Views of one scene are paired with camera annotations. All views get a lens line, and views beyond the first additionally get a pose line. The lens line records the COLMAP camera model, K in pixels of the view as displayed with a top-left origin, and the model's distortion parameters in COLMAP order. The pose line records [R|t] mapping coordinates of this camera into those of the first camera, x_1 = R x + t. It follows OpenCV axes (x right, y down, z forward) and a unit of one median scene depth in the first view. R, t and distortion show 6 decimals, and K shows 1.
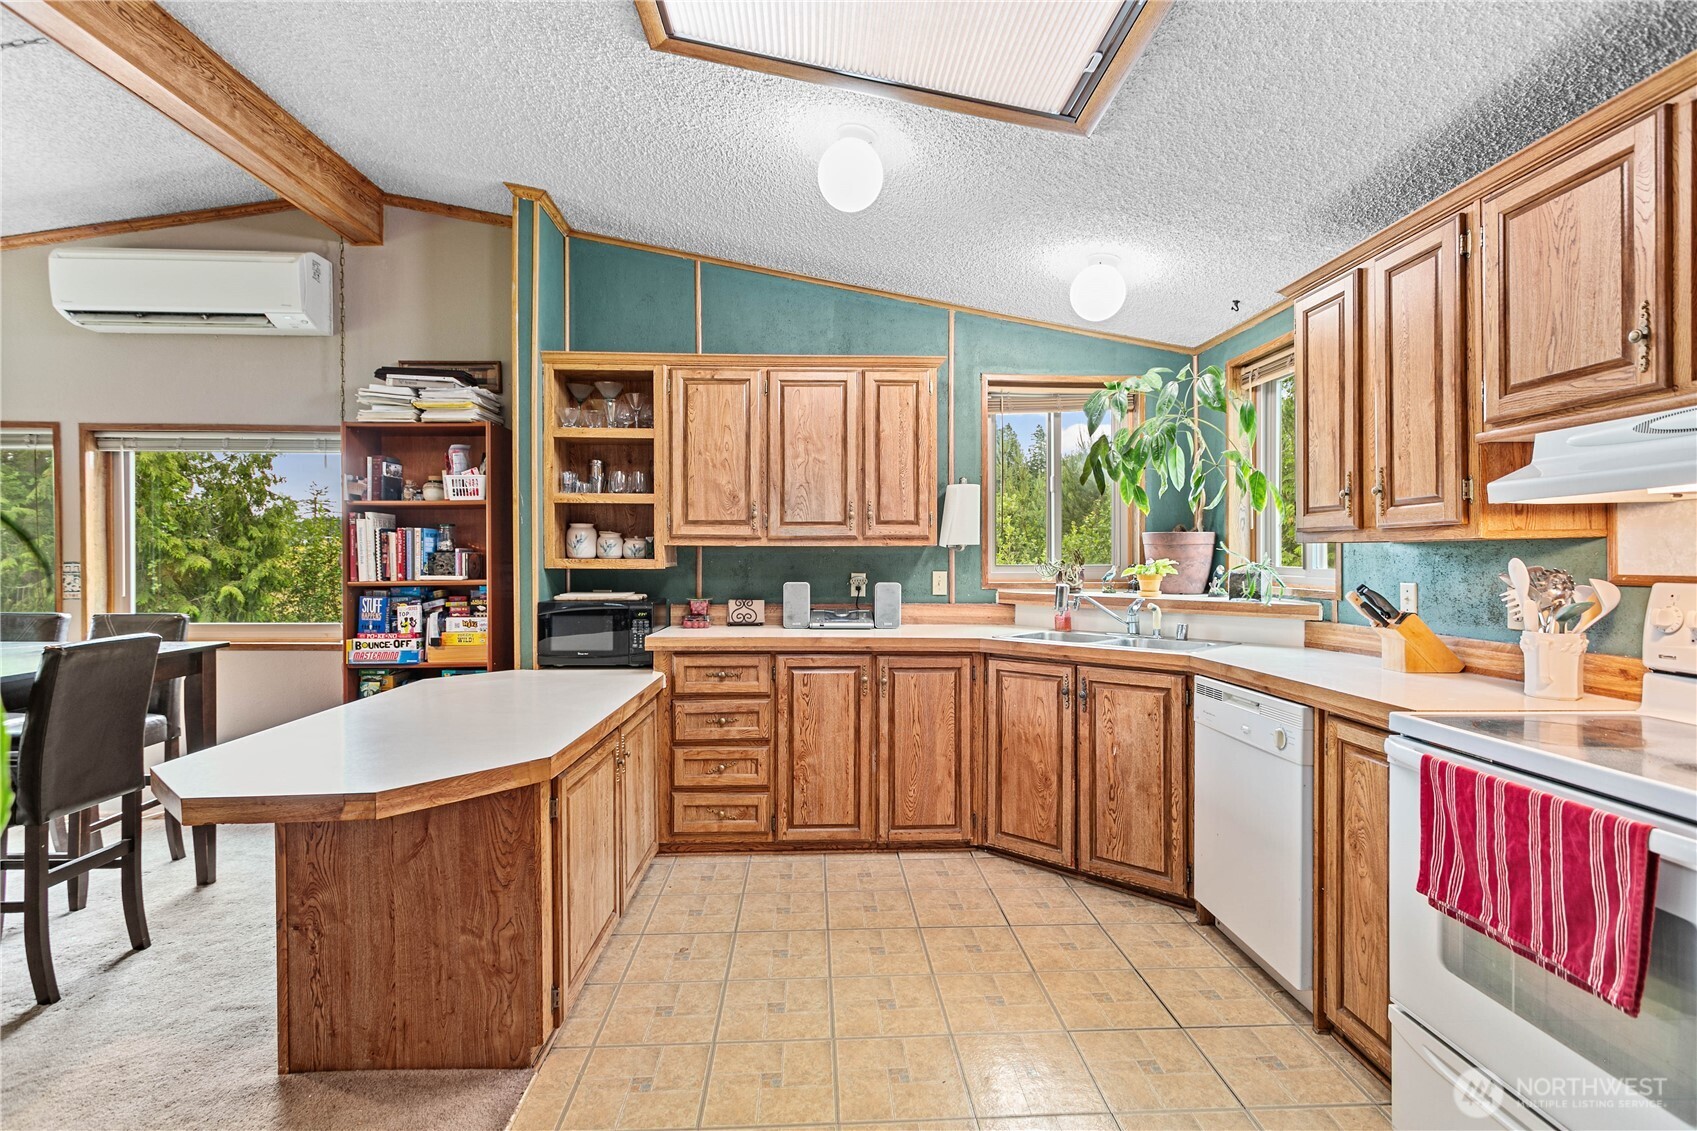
lens RADIAL K [[817.1, 0, 845.2], [0, 817.1, 563.2], [0, 0, 1]] dist [0.016583, -0.000282]
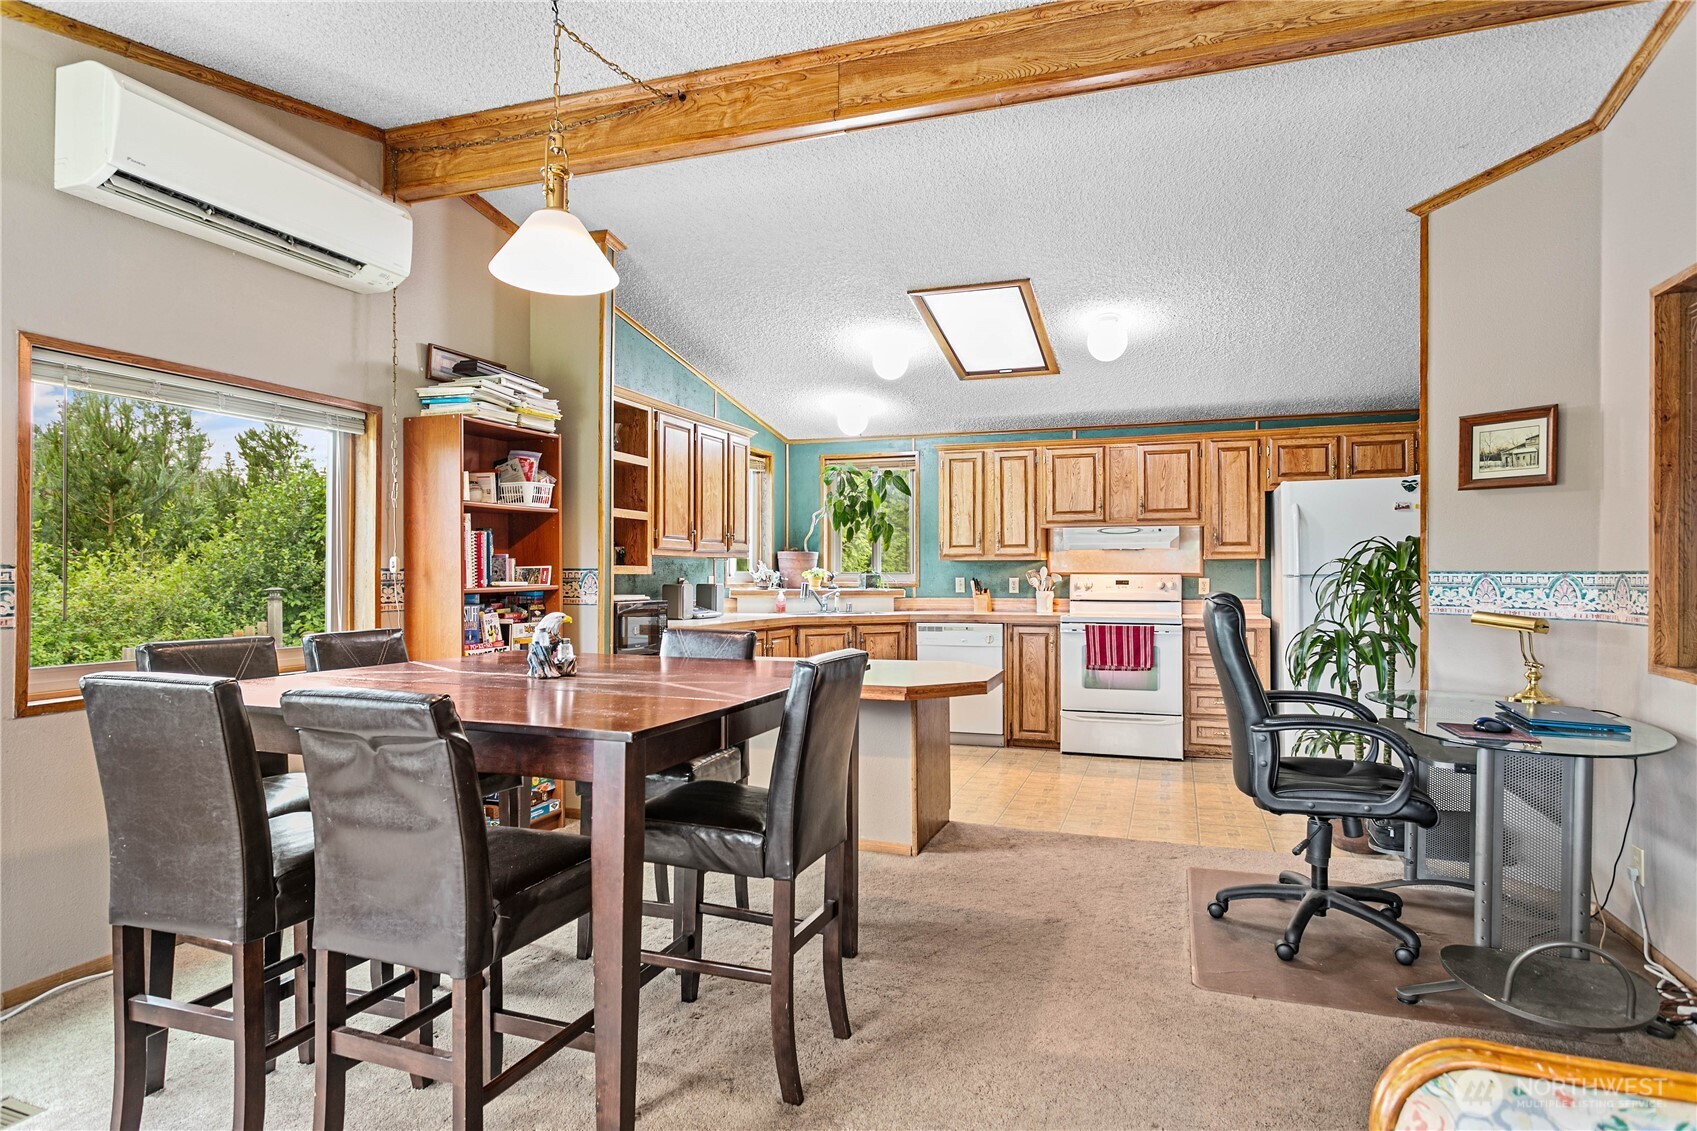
lens RADIAL K [[936.0, 0, 845.1], [0, 936.0, 566.9], [0, 0, 1]] dist [0.004127, 0.000805]
pose [[0.372839, 0.005664, 0.927879, -1.426056], [0.005530, 0.999950, -0.008326, 0.009980], [-0.927880, 0.008236, 0.372789, 0.216177]]
